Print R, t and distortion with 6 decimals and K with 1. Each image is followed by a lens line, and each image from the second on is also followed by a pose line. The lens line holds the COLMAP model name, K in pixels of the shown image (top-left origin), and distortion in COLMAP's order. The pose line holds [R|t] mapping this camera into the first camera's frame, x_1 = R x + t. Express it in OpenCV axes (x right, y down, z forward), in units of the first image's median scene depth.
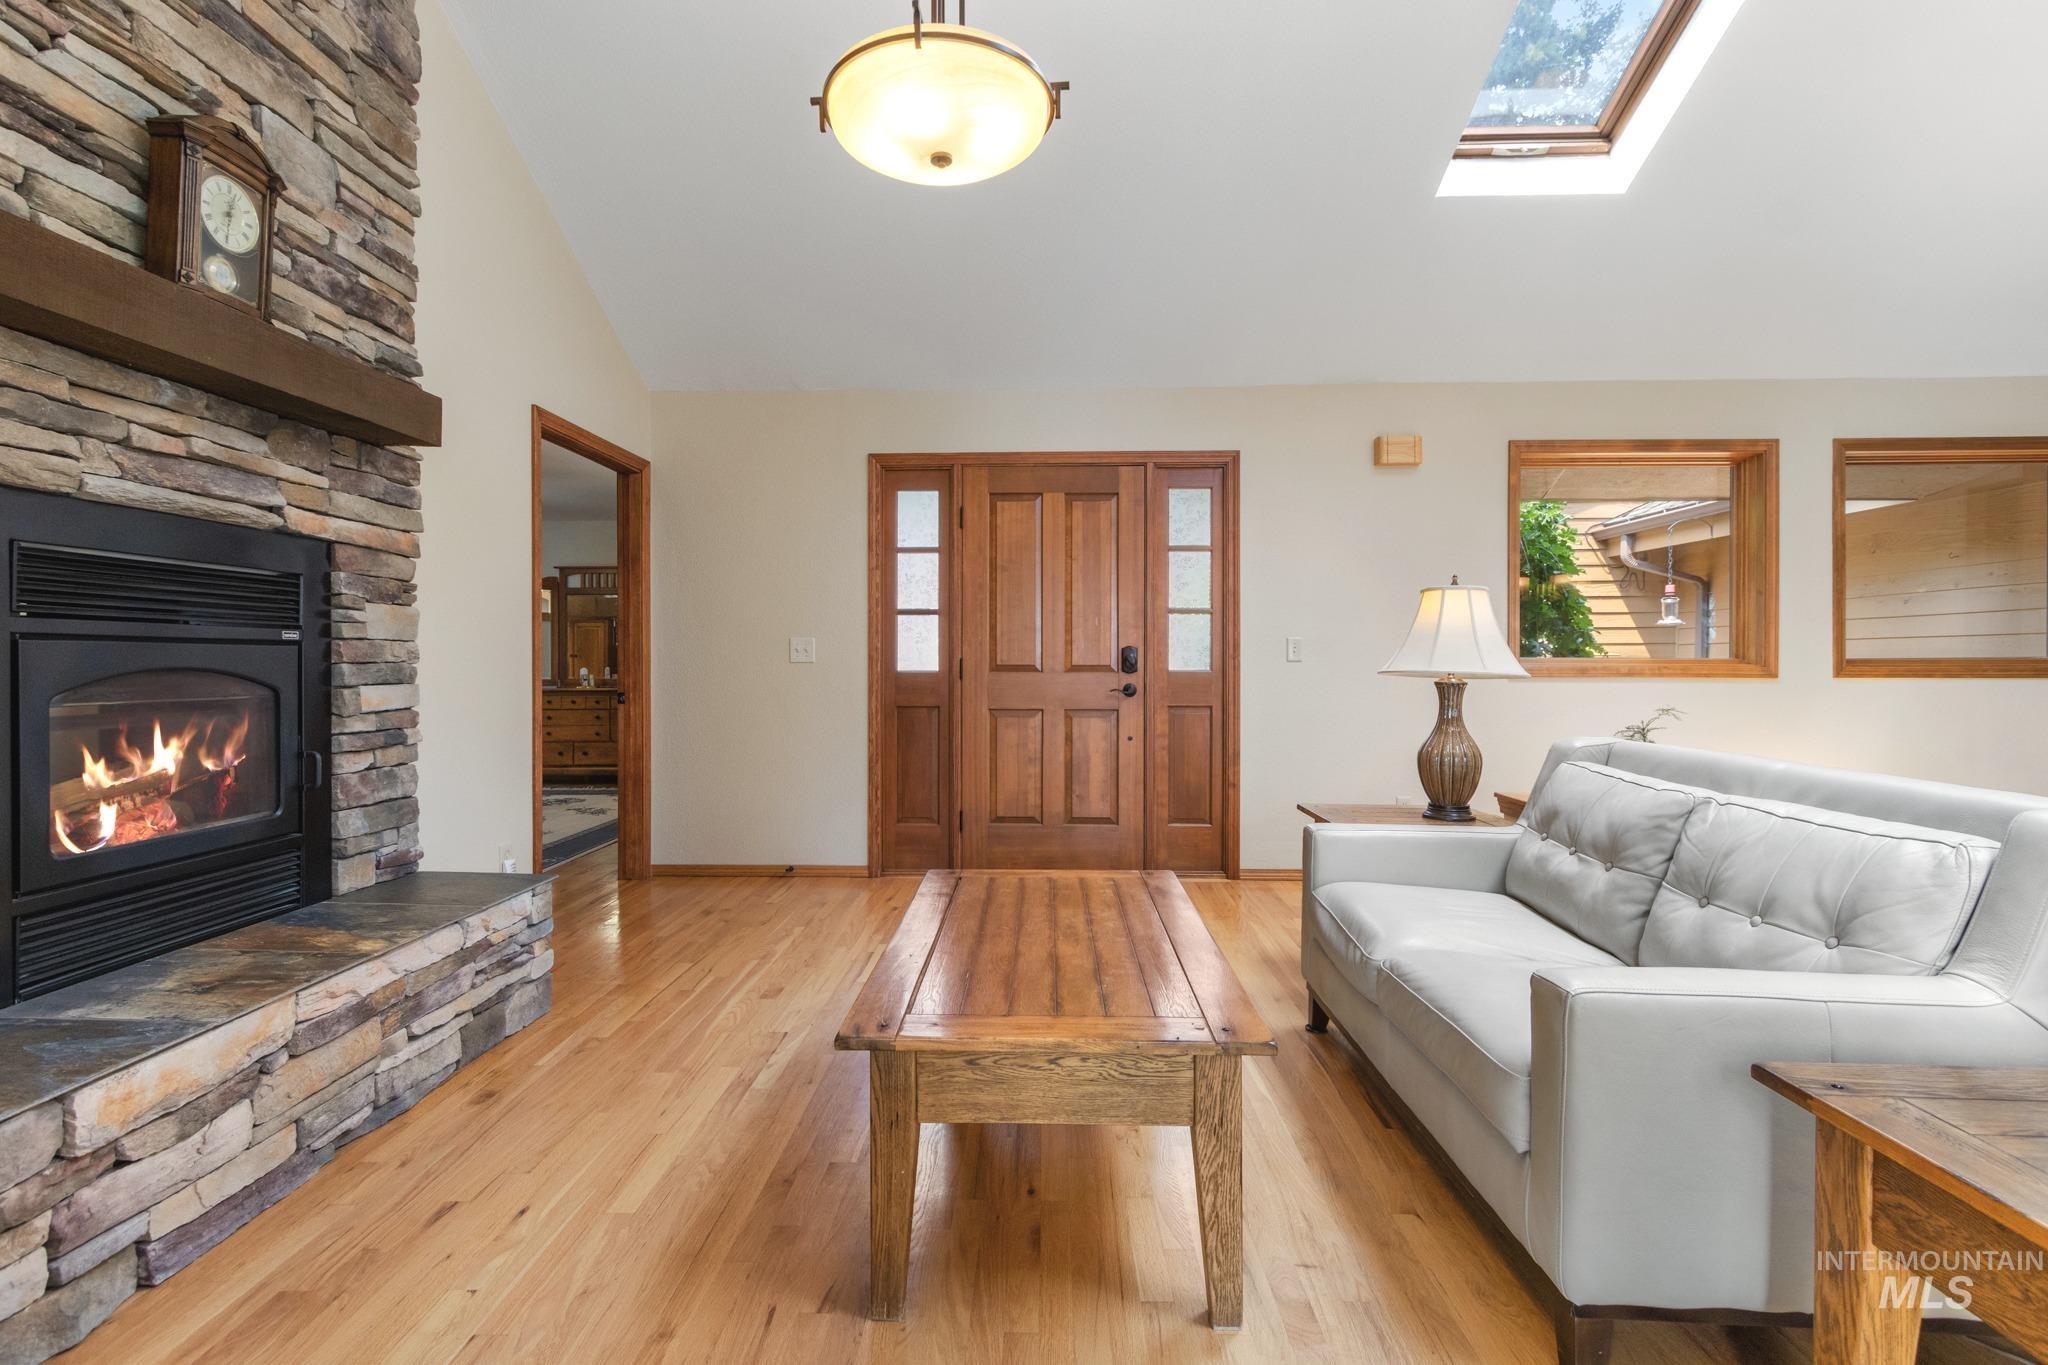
lens RADIAL K [[954.2, 0, 1026.0], [0, 954.2, 666.1], [0, 0, 1]] dist [-0.001785, 0.000104]
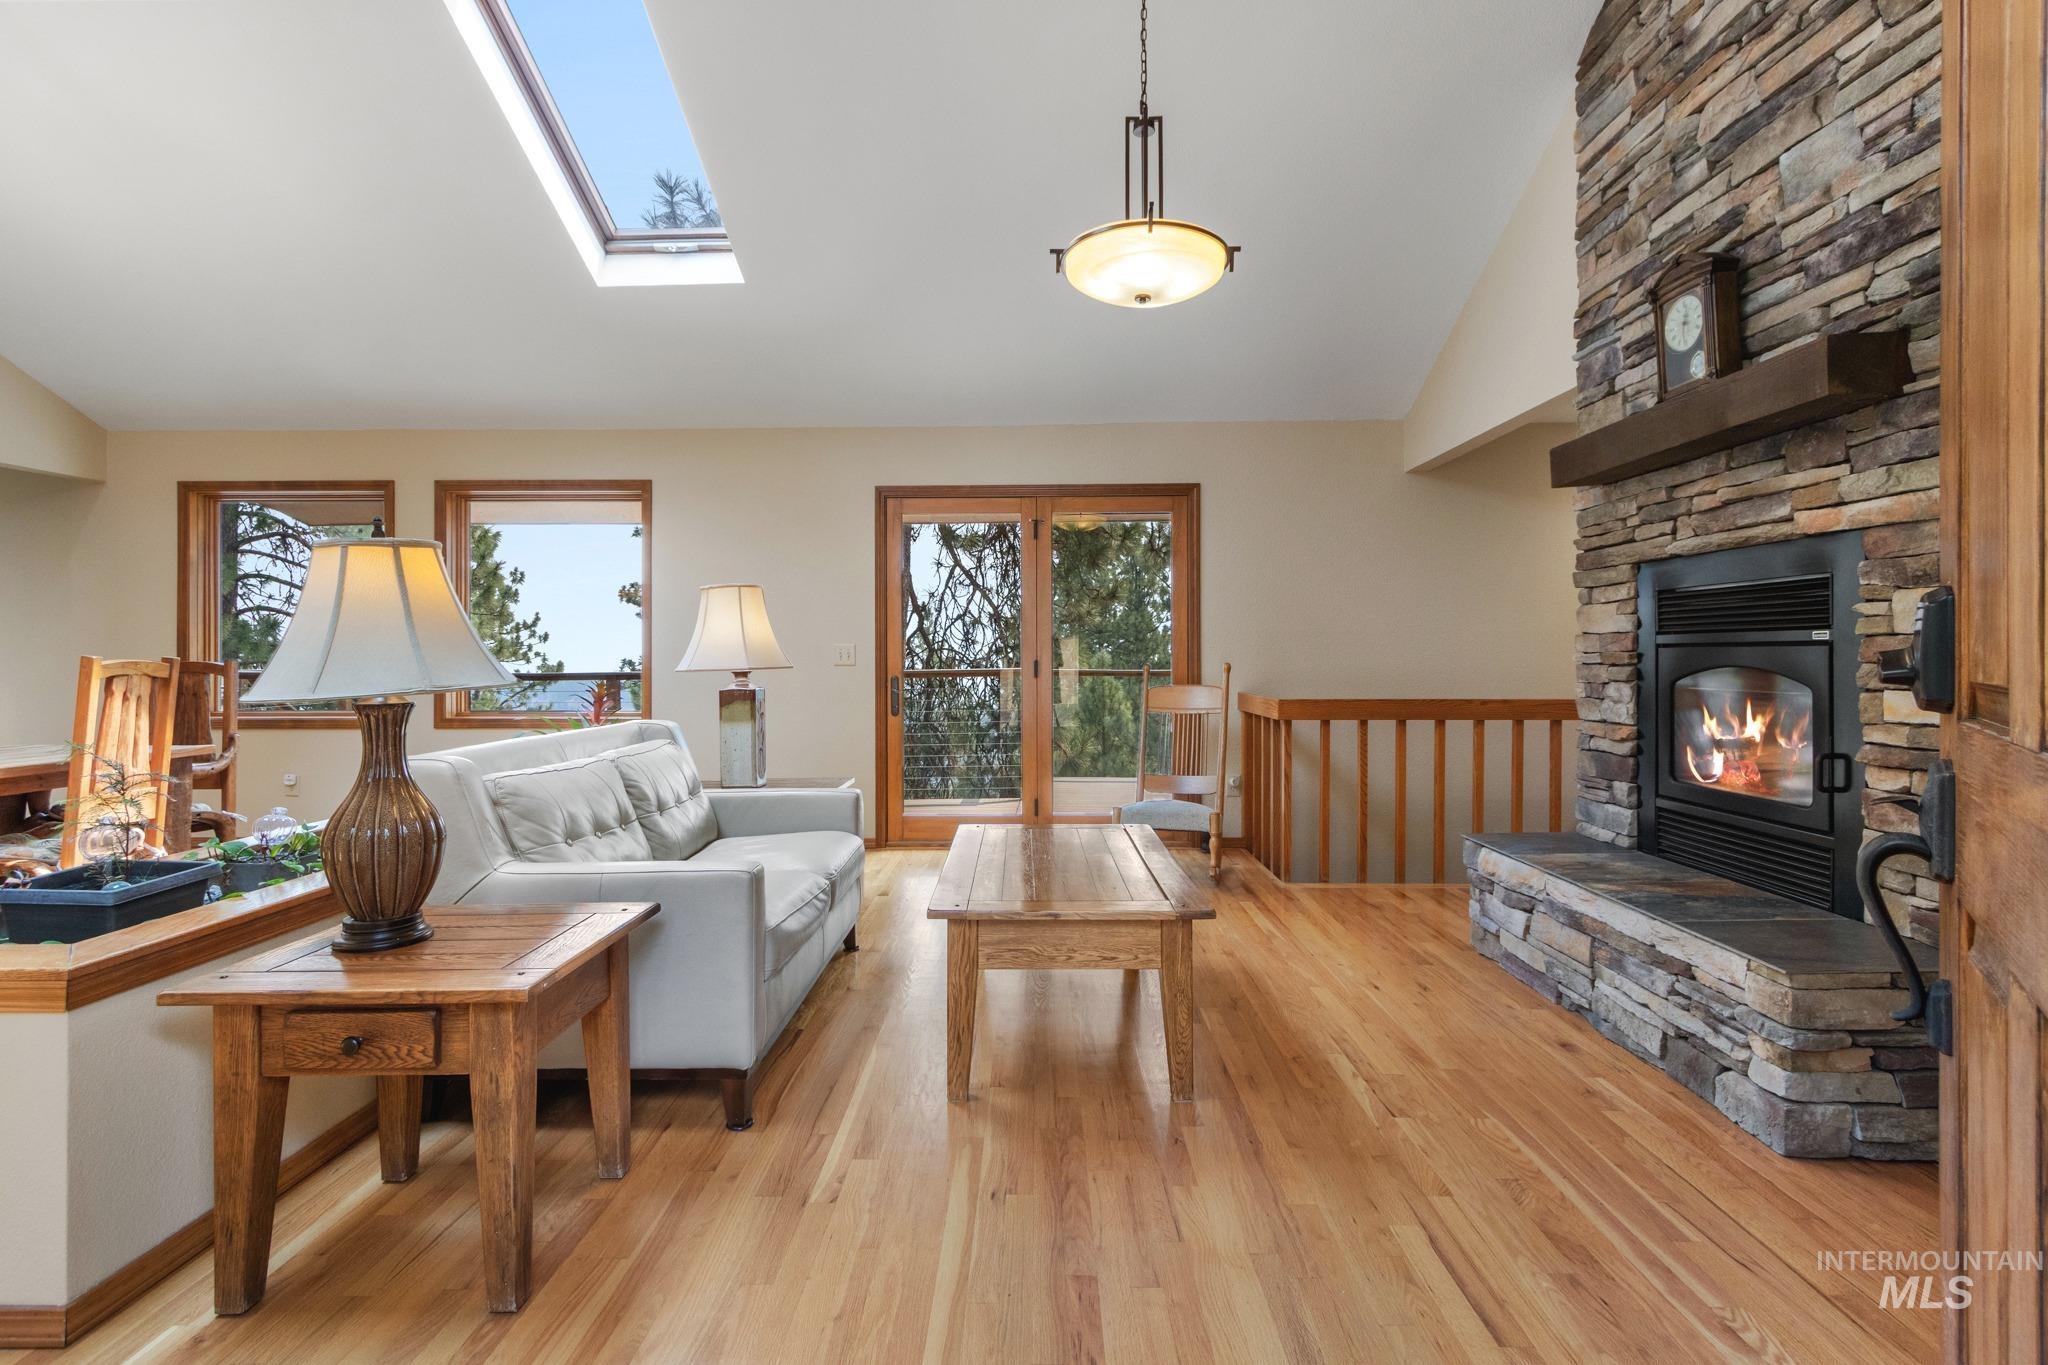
lens RADIAL K [[954.2, 0, 1026.0], [0, 954.2, 666.1], [0, 0, 1]] dist [-0.001785, 0.000104]
pose [[-0.999968, 0.002423, -0.007580, 0.076527], [0.002325, 0.999913, 0.012950, -0.014346], [0.007610, 0.012932, -0.999887, 1.968380]]
